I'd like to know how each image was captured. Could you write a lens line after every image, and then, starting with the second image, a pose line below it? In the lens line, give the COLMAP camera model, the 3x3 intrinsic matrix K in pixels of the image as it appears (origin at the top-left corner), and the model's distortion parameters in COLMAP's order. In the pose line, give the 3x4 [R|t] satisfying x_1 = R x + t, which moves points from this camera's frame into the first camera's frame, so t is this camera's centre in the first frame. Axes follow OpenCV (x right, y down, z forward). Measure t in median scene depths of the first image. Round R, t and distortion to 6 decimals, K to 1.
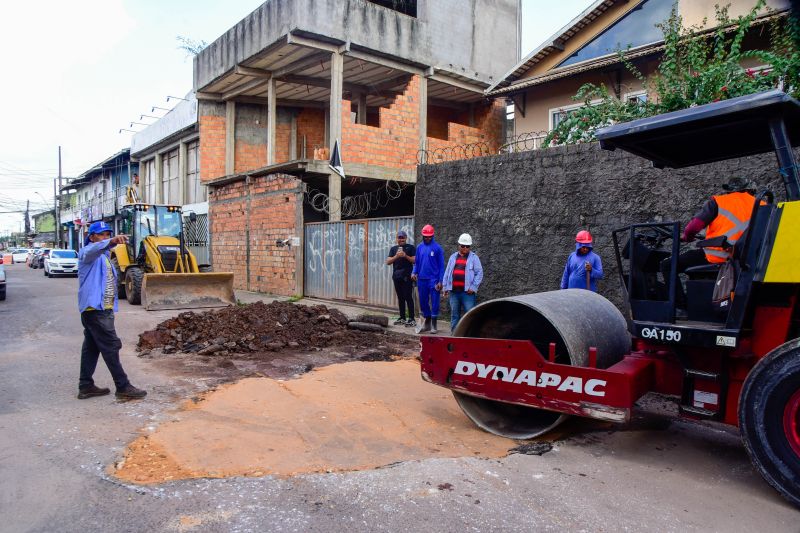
lens RADIAL K [[531.8, 0, 383.3], [0, 531.8, 286.5], [0, 0, 1]] dist [-0.129954, 0.069494]
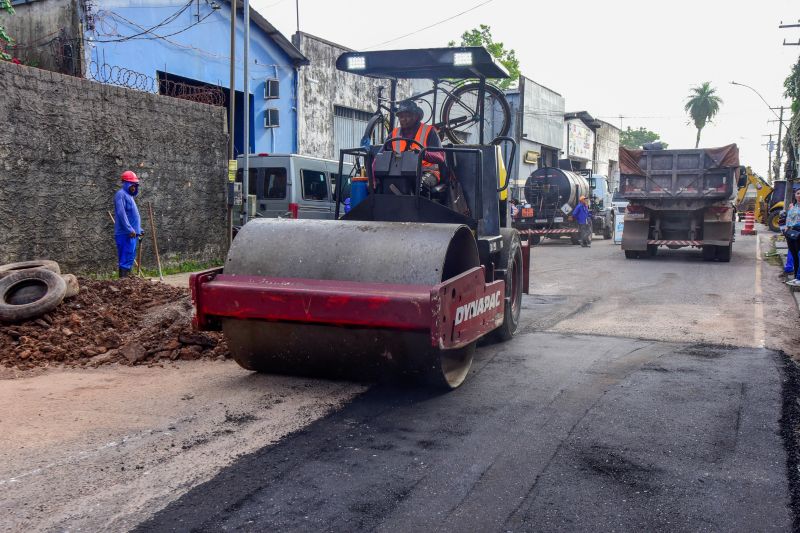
lens RADIAL K [[911.4, 0, 400.1], [0, 911.4, 285.4], [0, 0, 1]] dist [0.066756, 0.211047]
pose [[-0.491285, -0.086441, 0.866699, -0.625008], [0.058118, 0.989592, 0.131641, -0.037402], [-0.869058, 0.115044, -0.481148, 0.588821]]
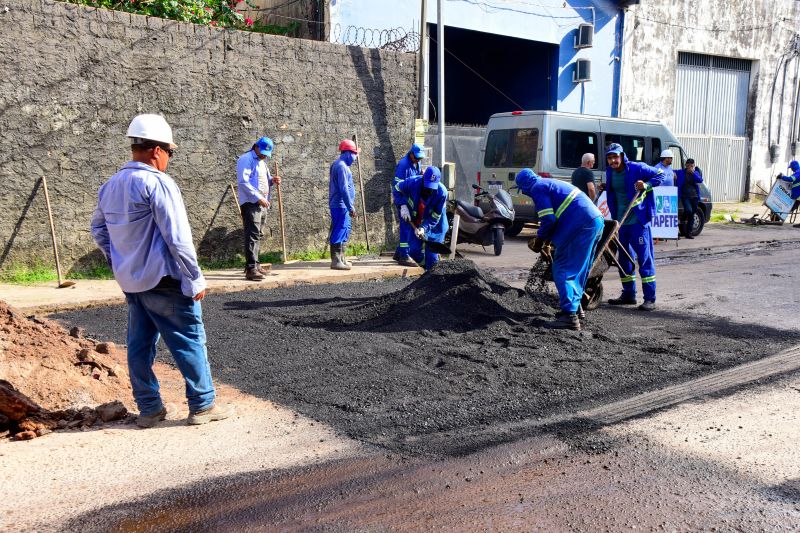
lens RADIAL K [[871.3, 0, 399.6], [0, 871.3, 283.6], [0, 0, 1]] dist [0.064802, 0.177879]
pose [[-0.023593, -0.139747, 0.989906, -0.448441], [0.066574, 0.987764, 0.141032, -0.019624], [-0.997503, 0.069229, -0.014001, 0.304842]]
